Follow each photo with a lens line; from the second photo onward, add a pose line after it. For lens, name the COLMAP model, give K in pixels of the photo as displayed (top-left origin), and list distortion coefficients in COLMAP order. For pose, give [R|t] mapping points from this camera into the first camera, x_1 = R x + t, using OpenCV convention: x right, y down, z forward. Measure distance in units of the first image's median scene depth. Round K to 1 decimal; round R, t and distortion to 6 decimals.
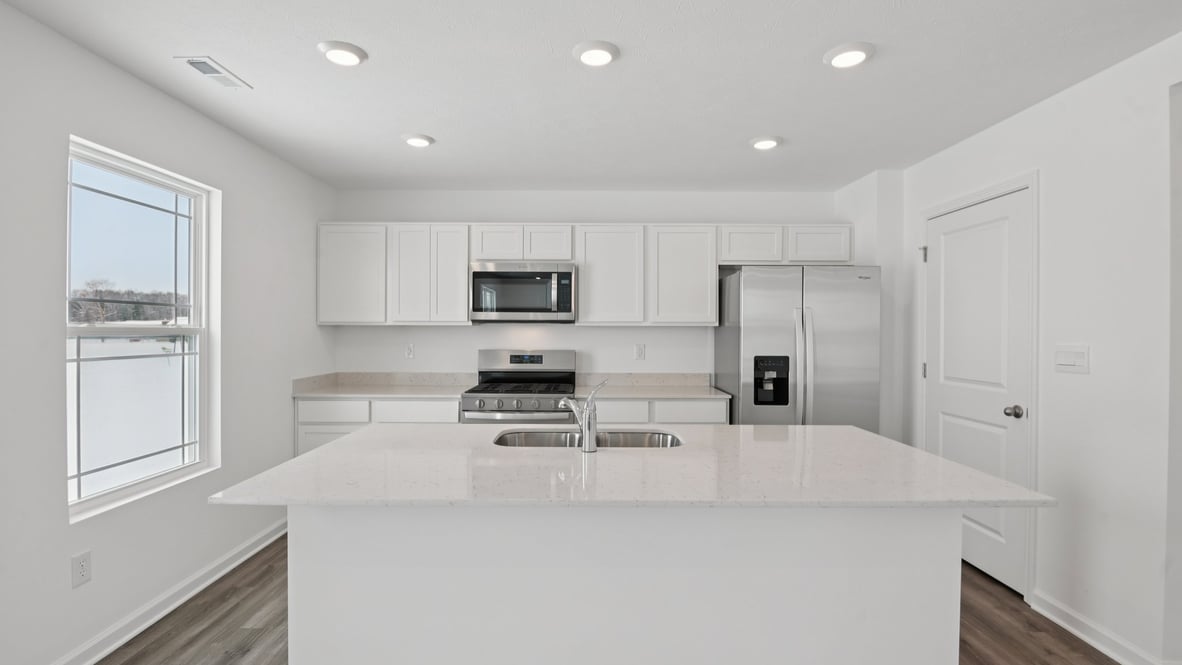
lens RADIAL K [[542.3, 0, 591.0], [0, 542.3, 332.5], [0, 0, 1]] dist [-0.000620, -0.018951]
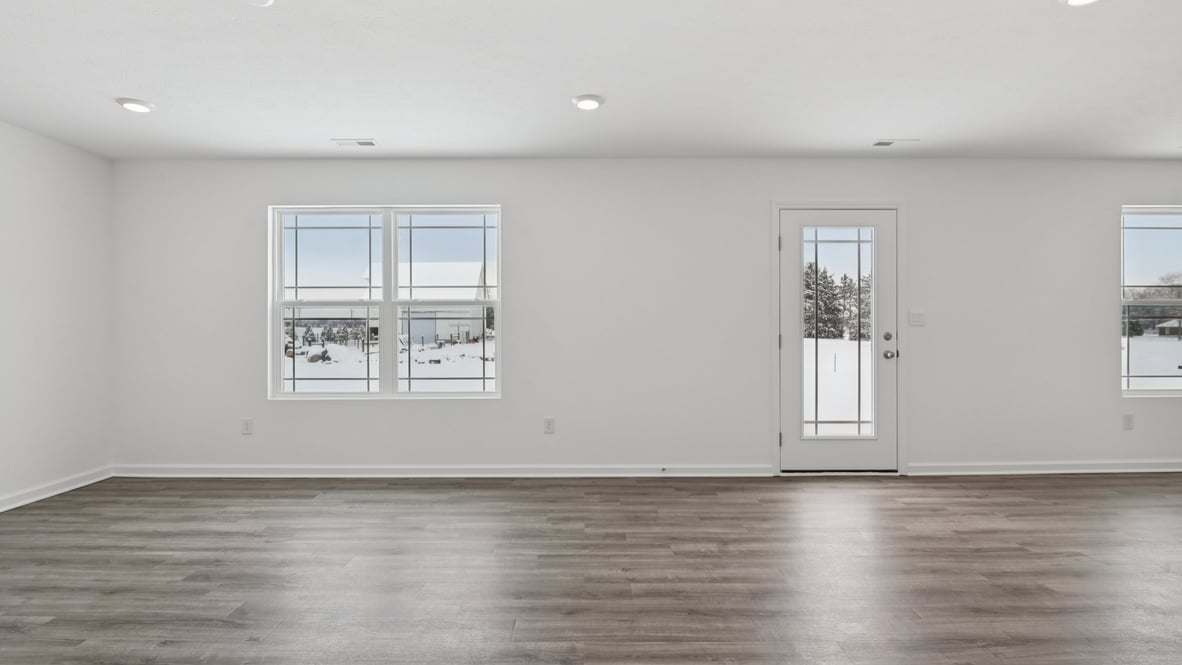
lens RADIAL K [[547.8, 0, 582.7], [0, 547.8, 327.8], [0, 0, 1]] dist [-0.002790, -0.007514]
pose [[-0.002873, -0.005203, -0.999982, 0.577311], [-0.001451, 0.999985, -0.005199, 0.057664], [0.999995, 0.001436, -0.002880, -0.556686]]
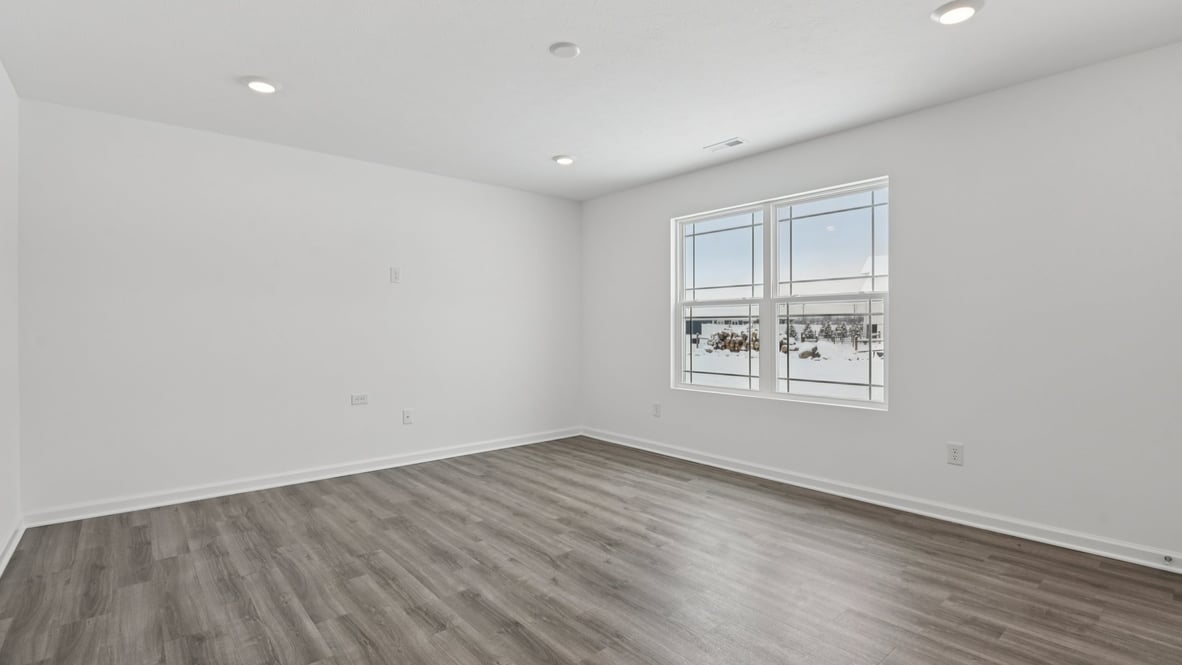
lens RADIAL K [[544.9, 0, 586.9], [0, 544.9, 331.1], [0, 0, 1]] dist [-0.004722, -0.008173]
pose [[-0.762254, 0.002644, -0.647273, 0.440493], [-0.003803, 0.999956, 0.008563, 0.055652], [0.647267, 0.008988, -0.762210, -0.365091]]
